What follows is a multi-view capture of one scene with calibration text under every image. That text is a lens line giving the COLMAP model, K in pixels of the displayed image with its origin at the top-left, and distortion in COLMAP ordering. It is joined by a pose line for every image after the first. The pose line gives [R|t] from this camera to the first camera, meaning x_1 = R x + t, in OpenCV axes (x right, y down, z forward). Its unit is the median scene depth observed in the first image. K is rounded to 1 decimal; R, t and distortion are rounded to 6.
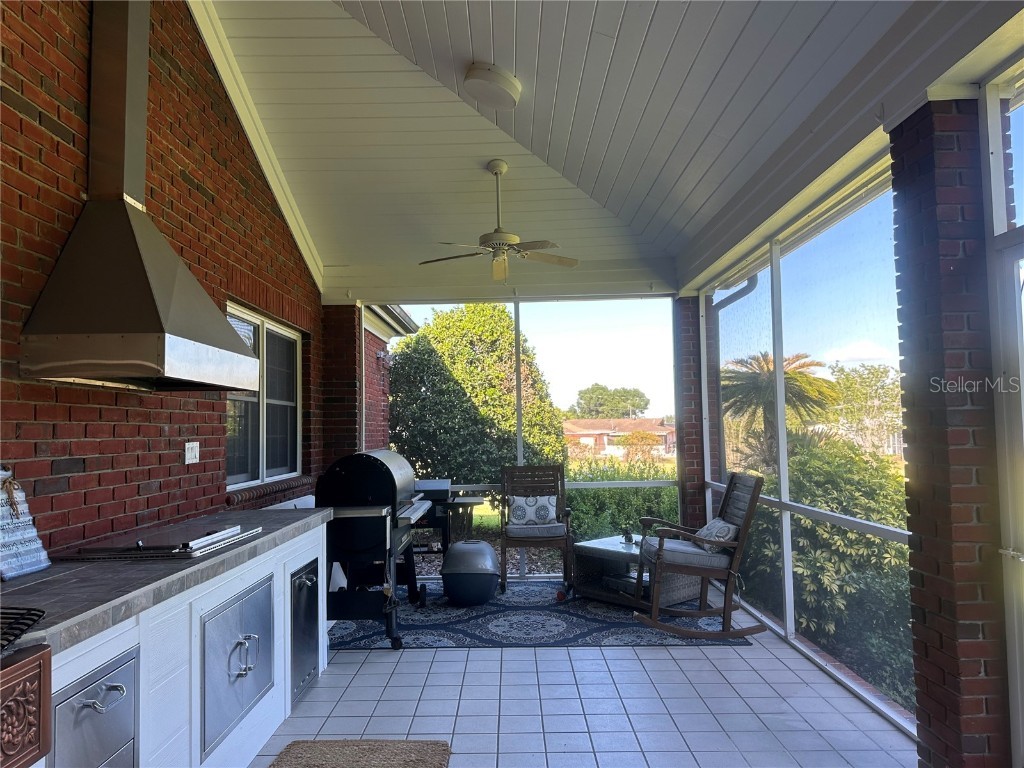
lens RADIAL K [[724.6, 0, 512.0], [0, 724.6, 384.0], [0, 0, 1]] dist [-0.001423, -0.002305]
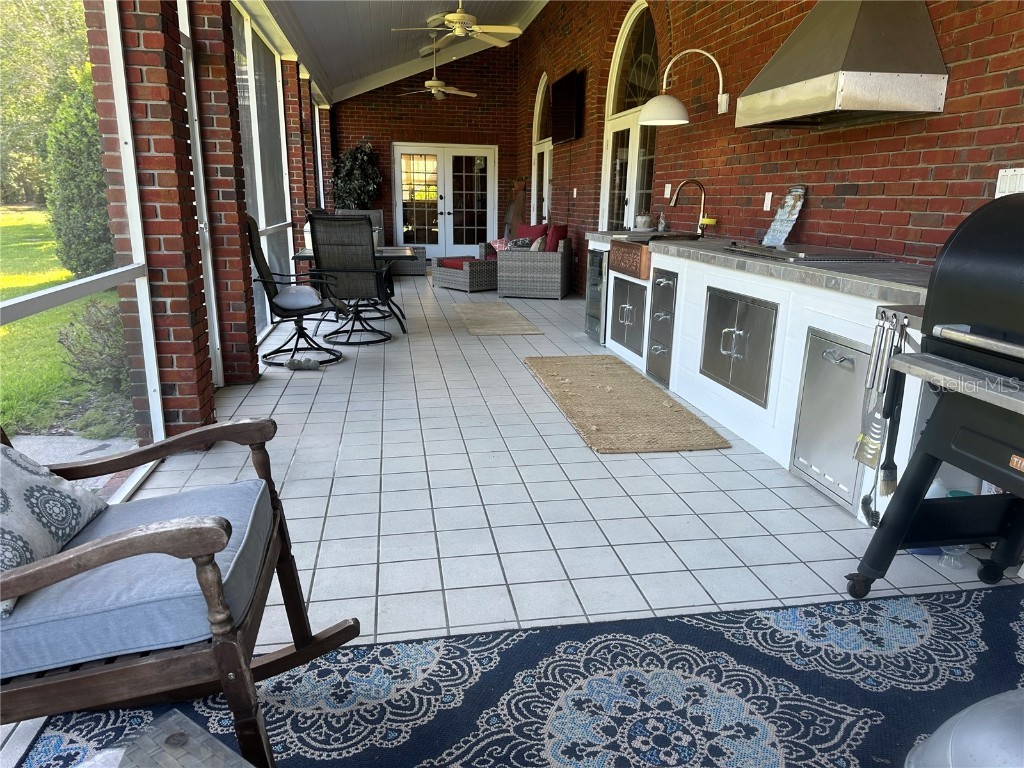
lens RADIAL K [[724.6, 0, 512.0], [0, 724.6, 384.0], [0, 0, 1]] dist [-0.001423, -0.002305]
pose [[-0.987020, 0.044146, -0.154412, 0.138237], [0.013565, 0.980959, 0.193742, 0.117230], [0.160025, 0.189132, -0.968824, 1.343413]]
